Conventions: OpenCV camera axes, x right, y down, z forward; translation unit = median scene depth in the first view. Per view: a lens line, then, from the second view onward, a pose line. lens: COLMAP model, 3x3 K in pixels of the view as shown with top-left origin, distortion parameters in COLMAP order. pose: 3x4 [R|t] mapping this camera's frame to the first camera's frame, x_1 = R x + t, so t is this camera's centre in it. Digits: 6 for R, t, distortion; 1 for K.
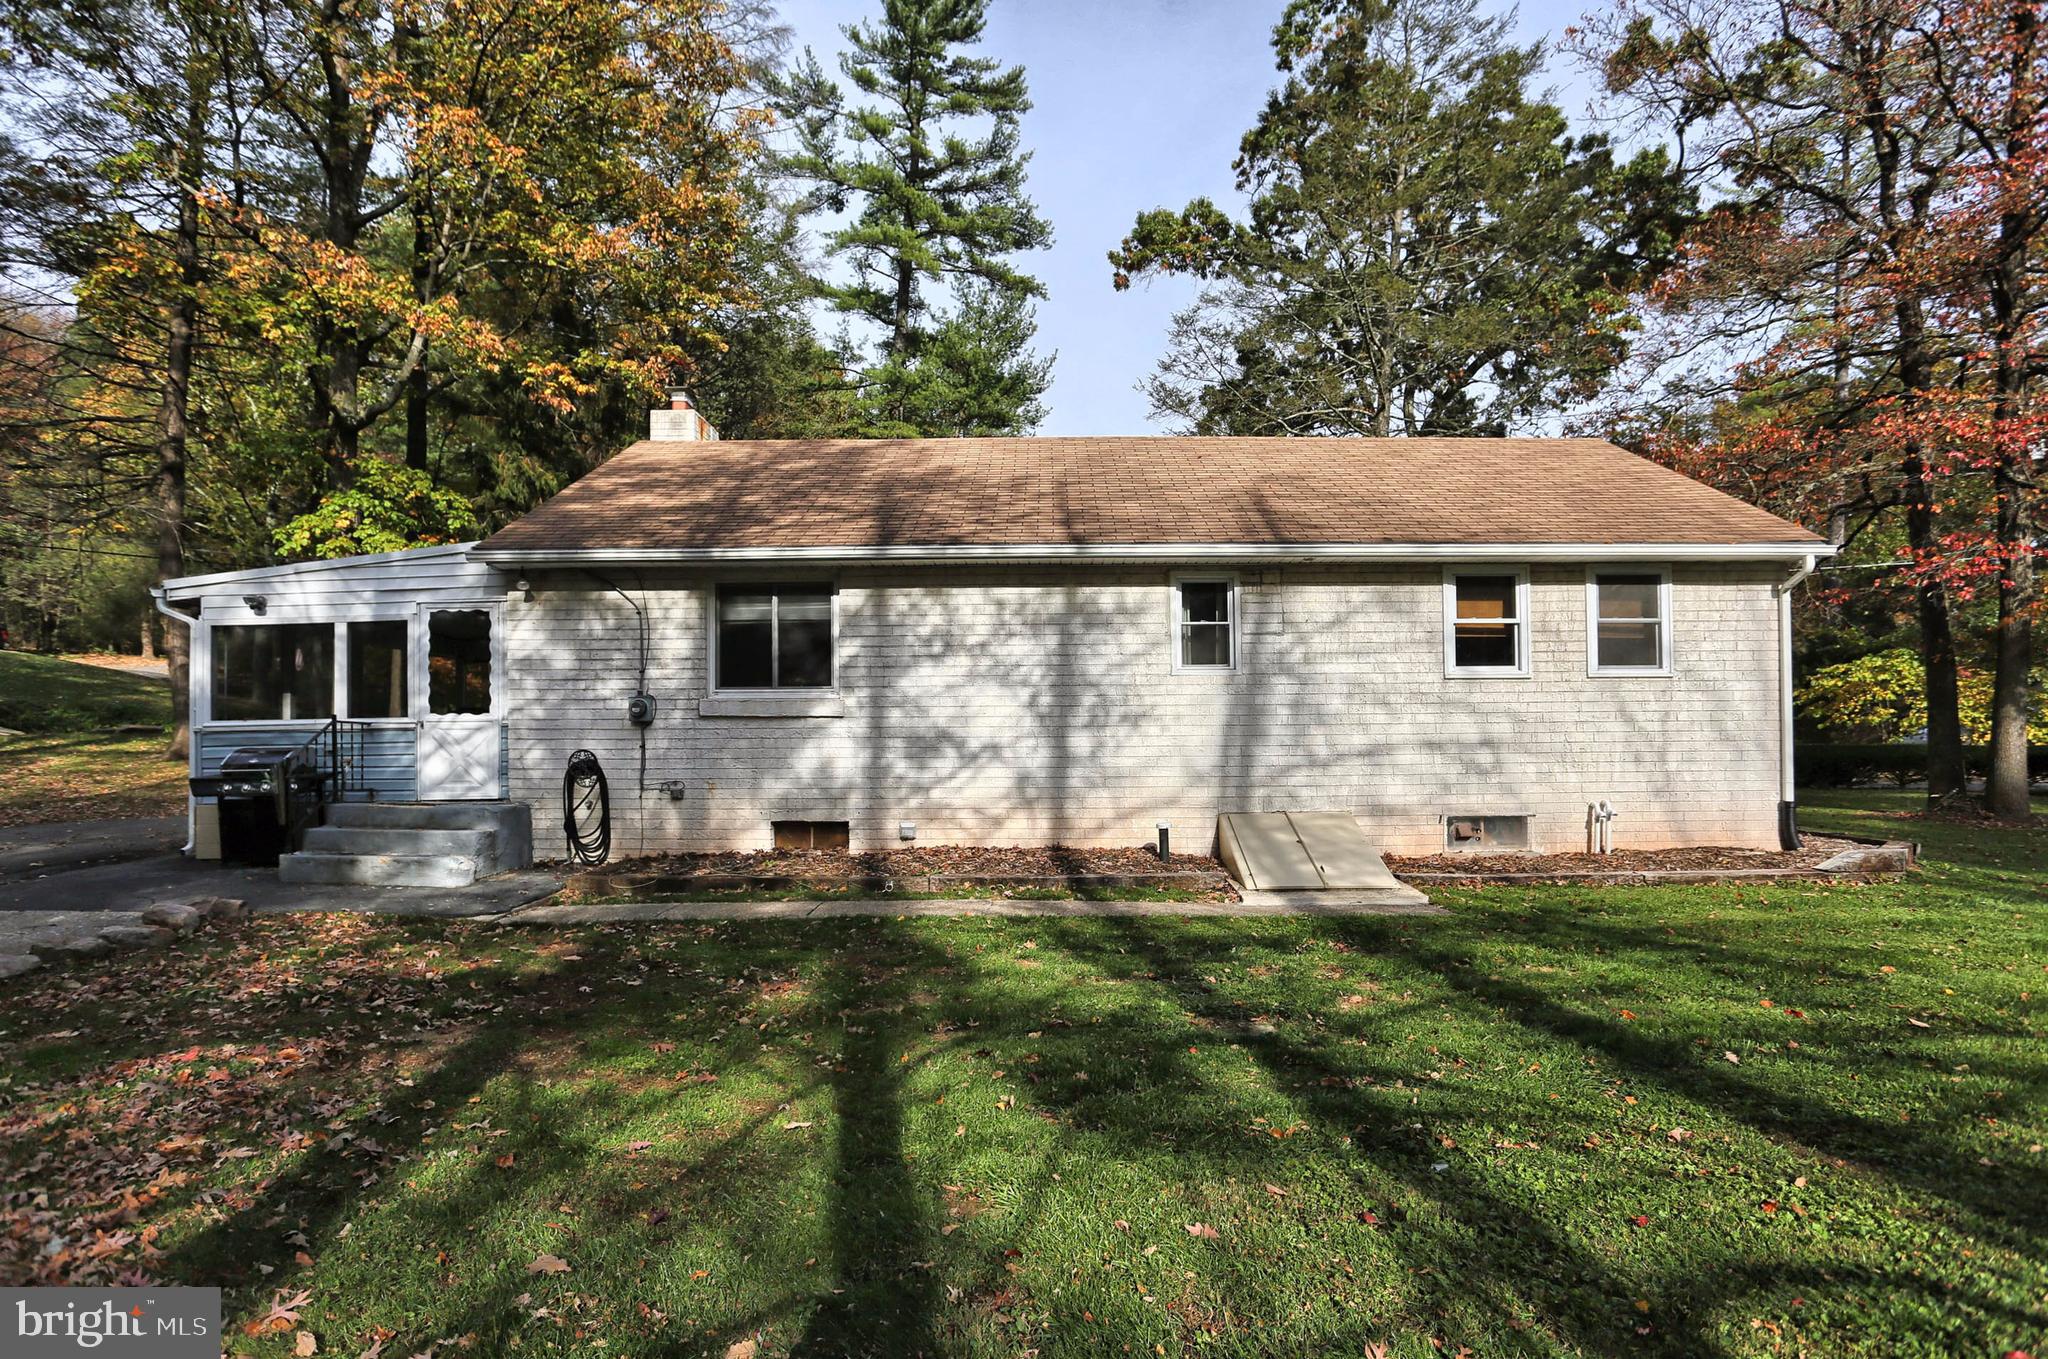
lens RADIAL K [[1060.5, 0, 1029.5], [0, 1060.5, 680.4], [0, 0, 1]] dist [-0.048675, 0.020617]
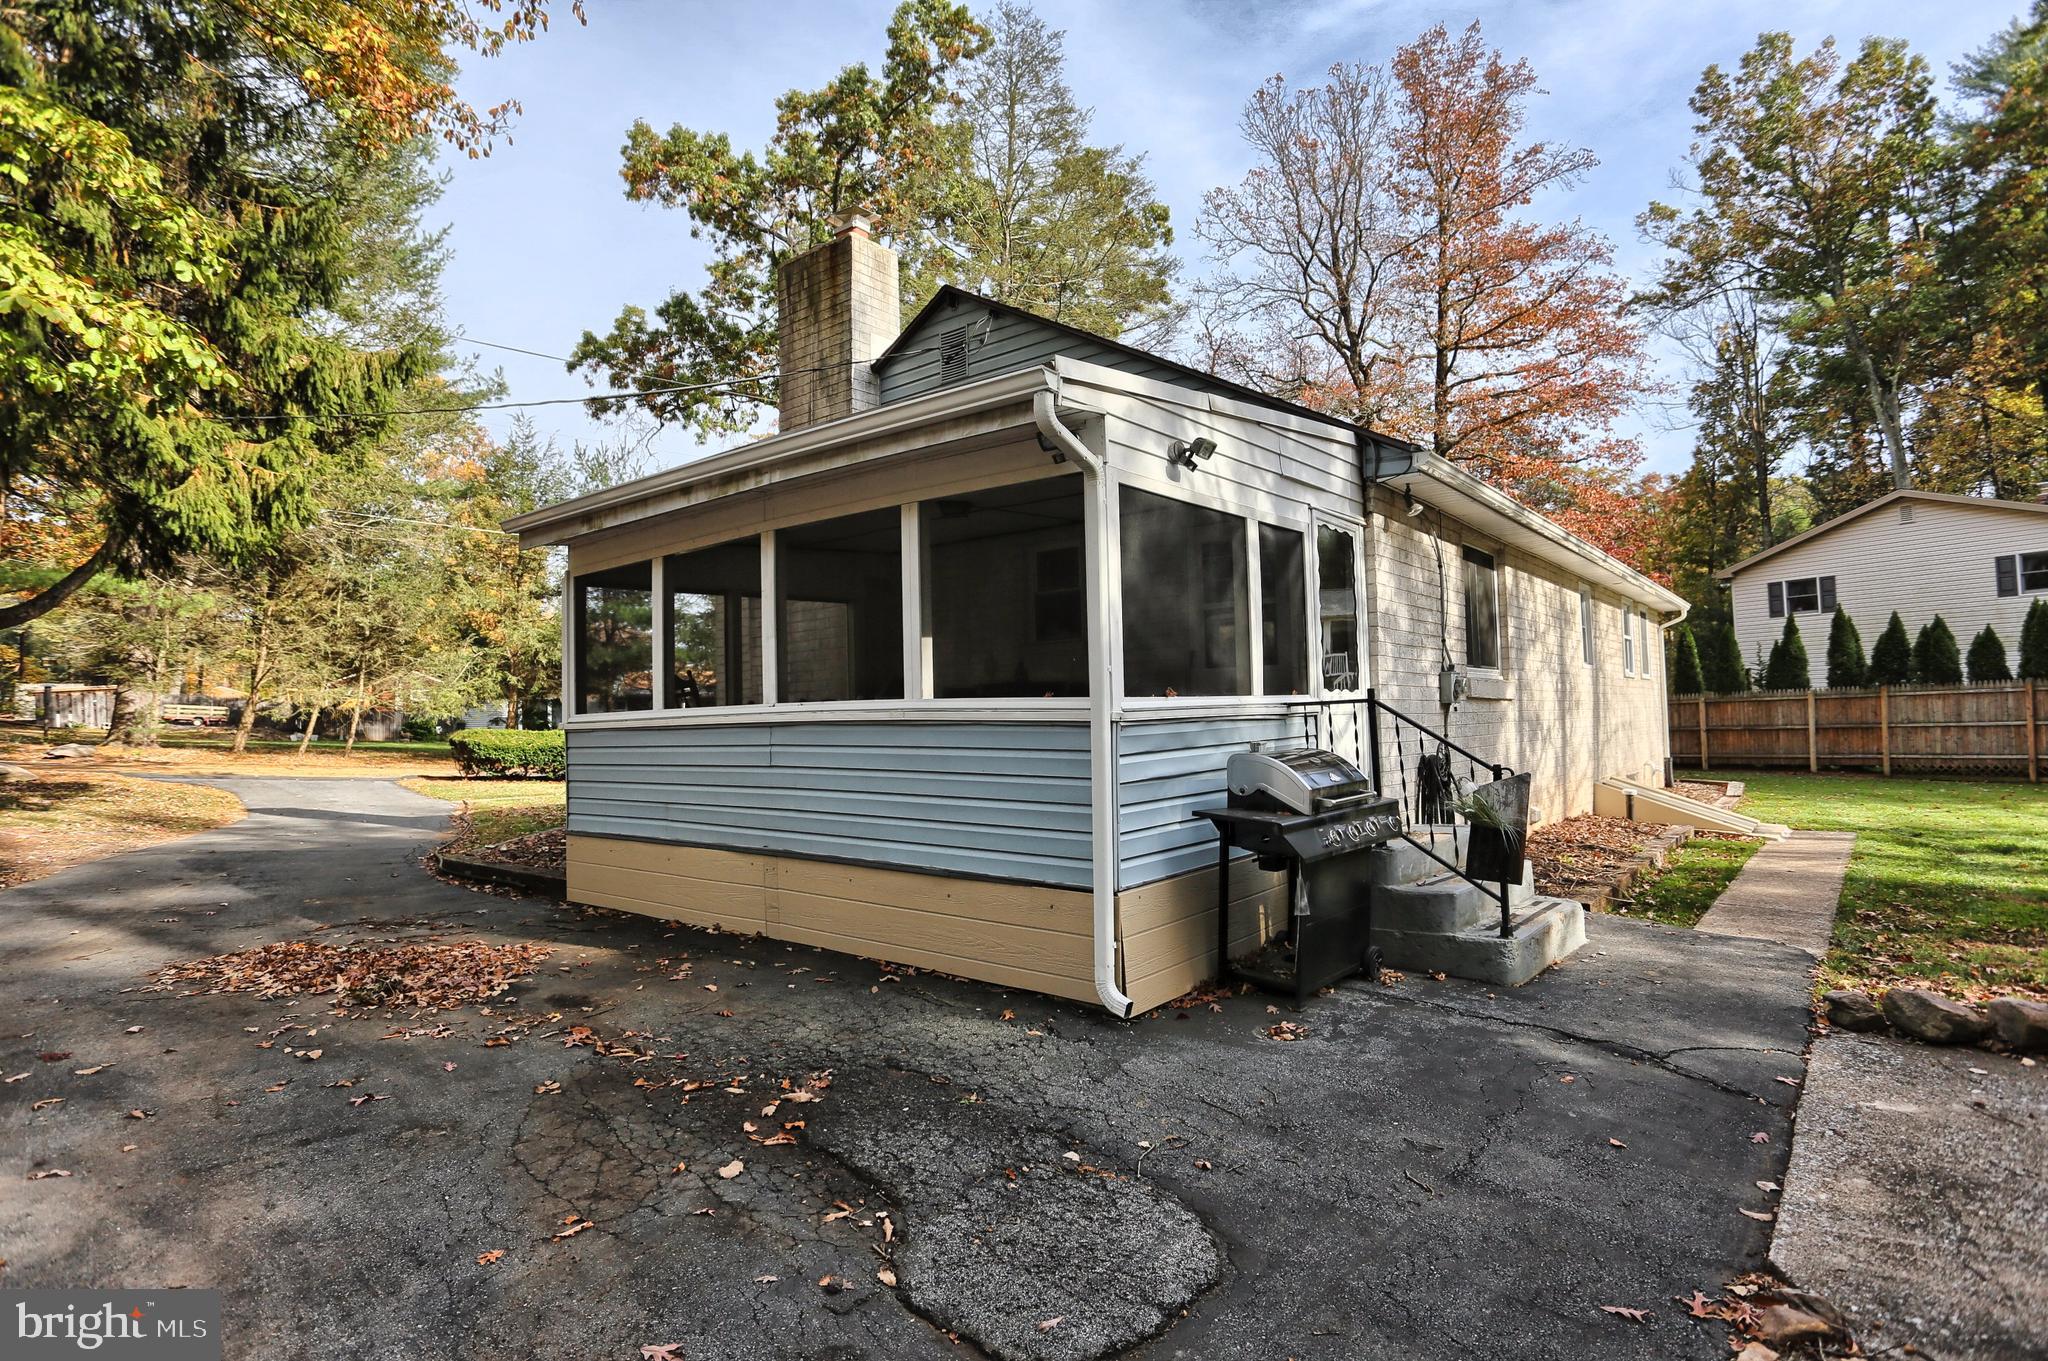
lens RADIAL K [[1060.5, 0, 1023.5], [0, 1060.5, 681.2], [0, 0, 1]] dist [-0.048675, 0.020617]
pose [[0.594200, 0.020677, 0.804052, -1.178428], [-0.016632, 0.999772, -0.013419, 0.039561], [-0.804145, -0.005399, 0.594408, 0.763102]]
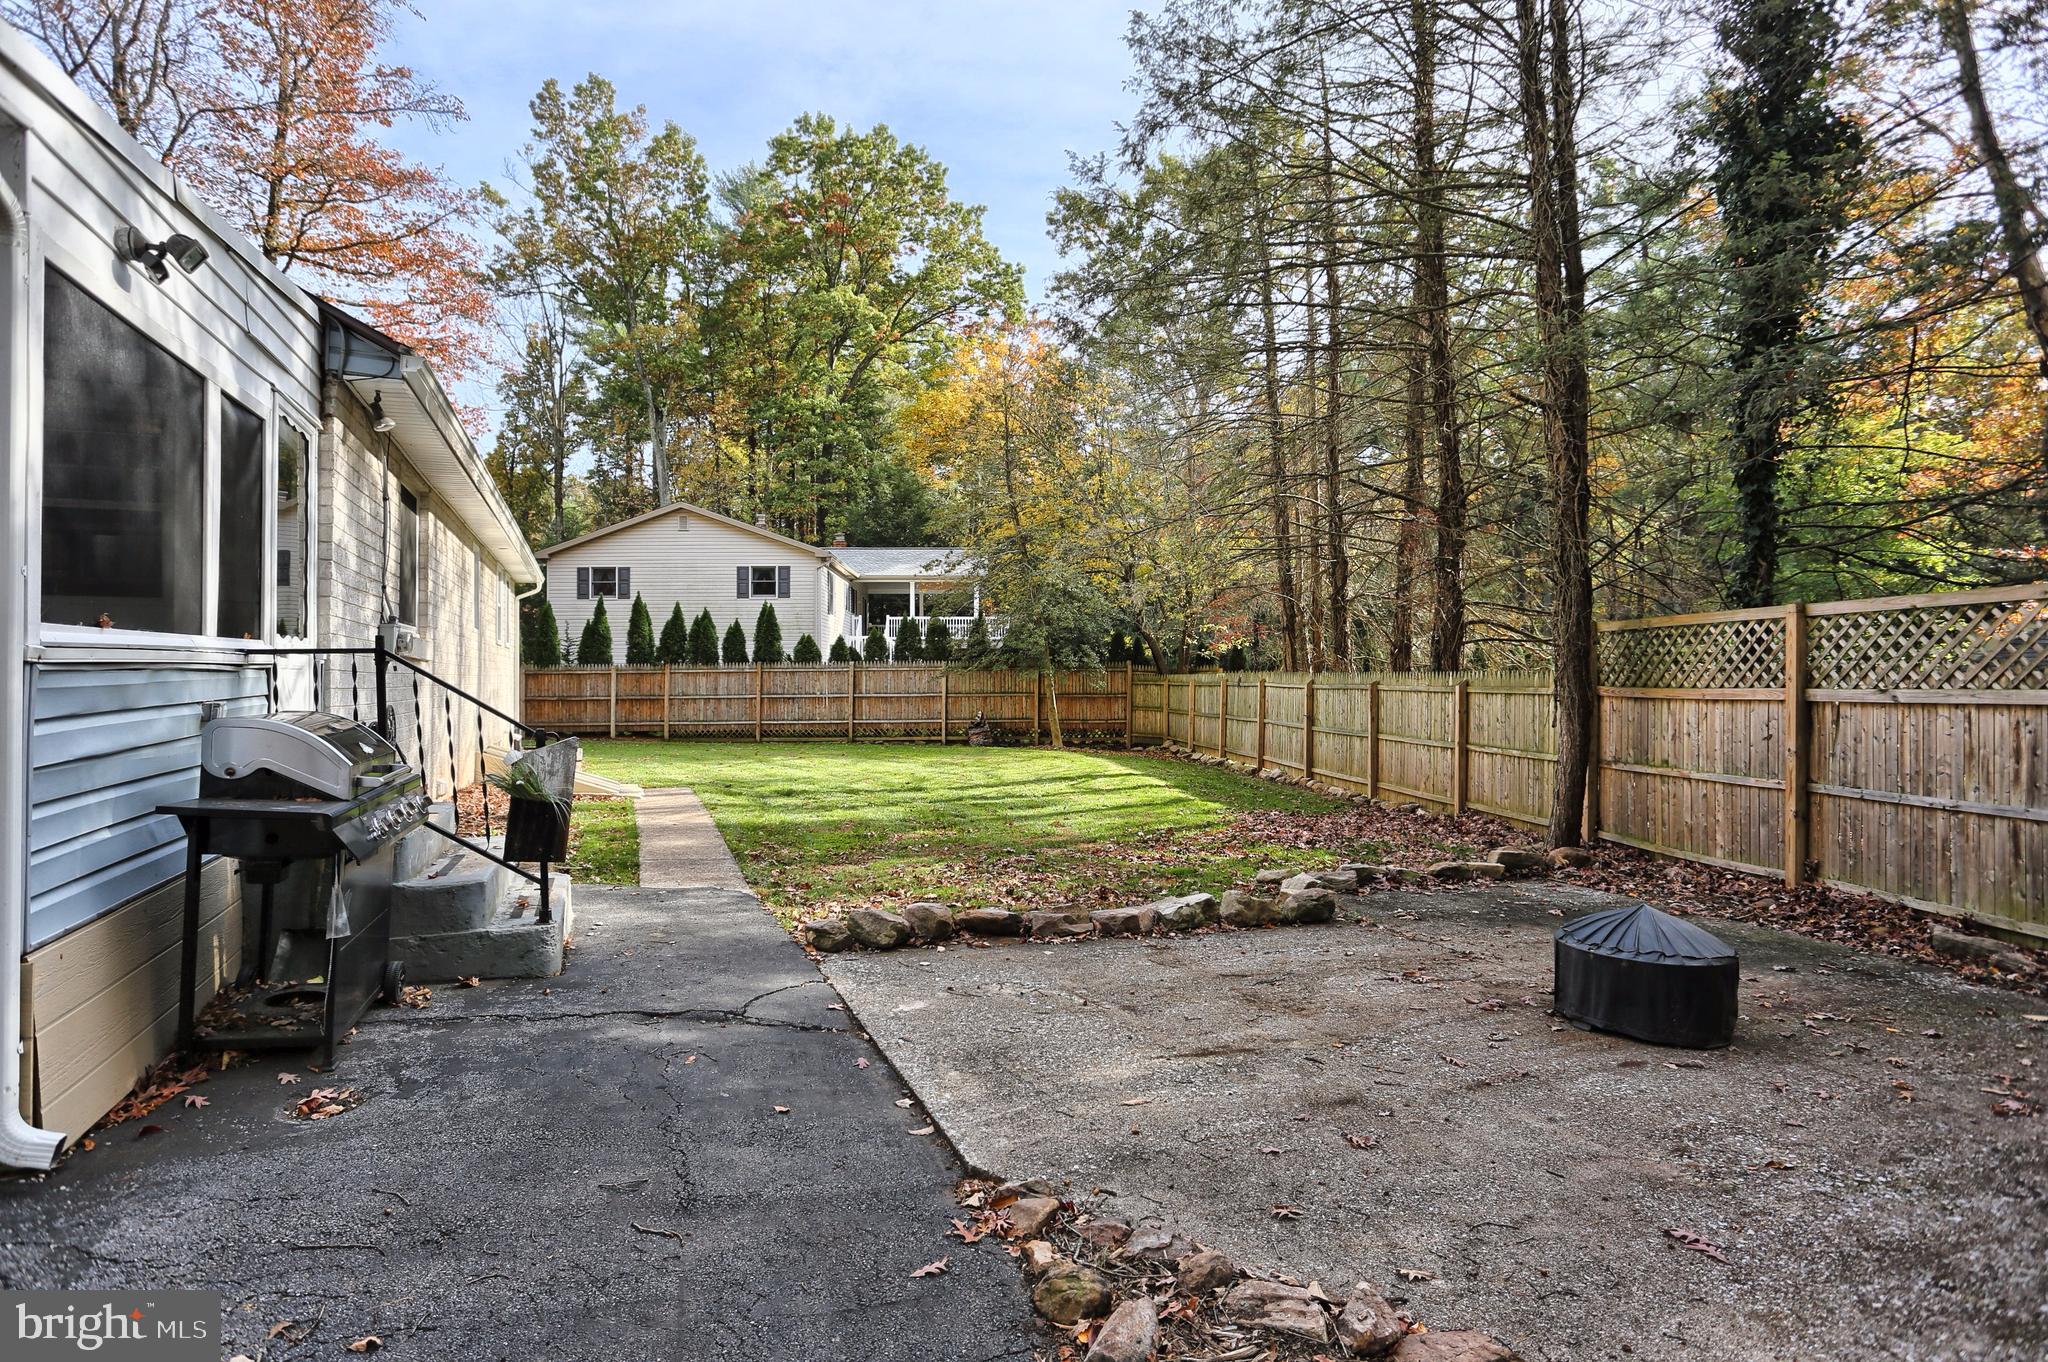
lens RADIAL K [[1060.5, 0, 1027.6], [0, 1060.5, 671.3], [0, 0, 1]] dist [-0.048675, 0.020617]
pose [[-0.415884, 0.010038, 0.909362, -1.128343], [-0.041856, 0.998668, -0.030166, 0.049390], [-0.908454, -0.050607, -0.414910, 0.879210]]
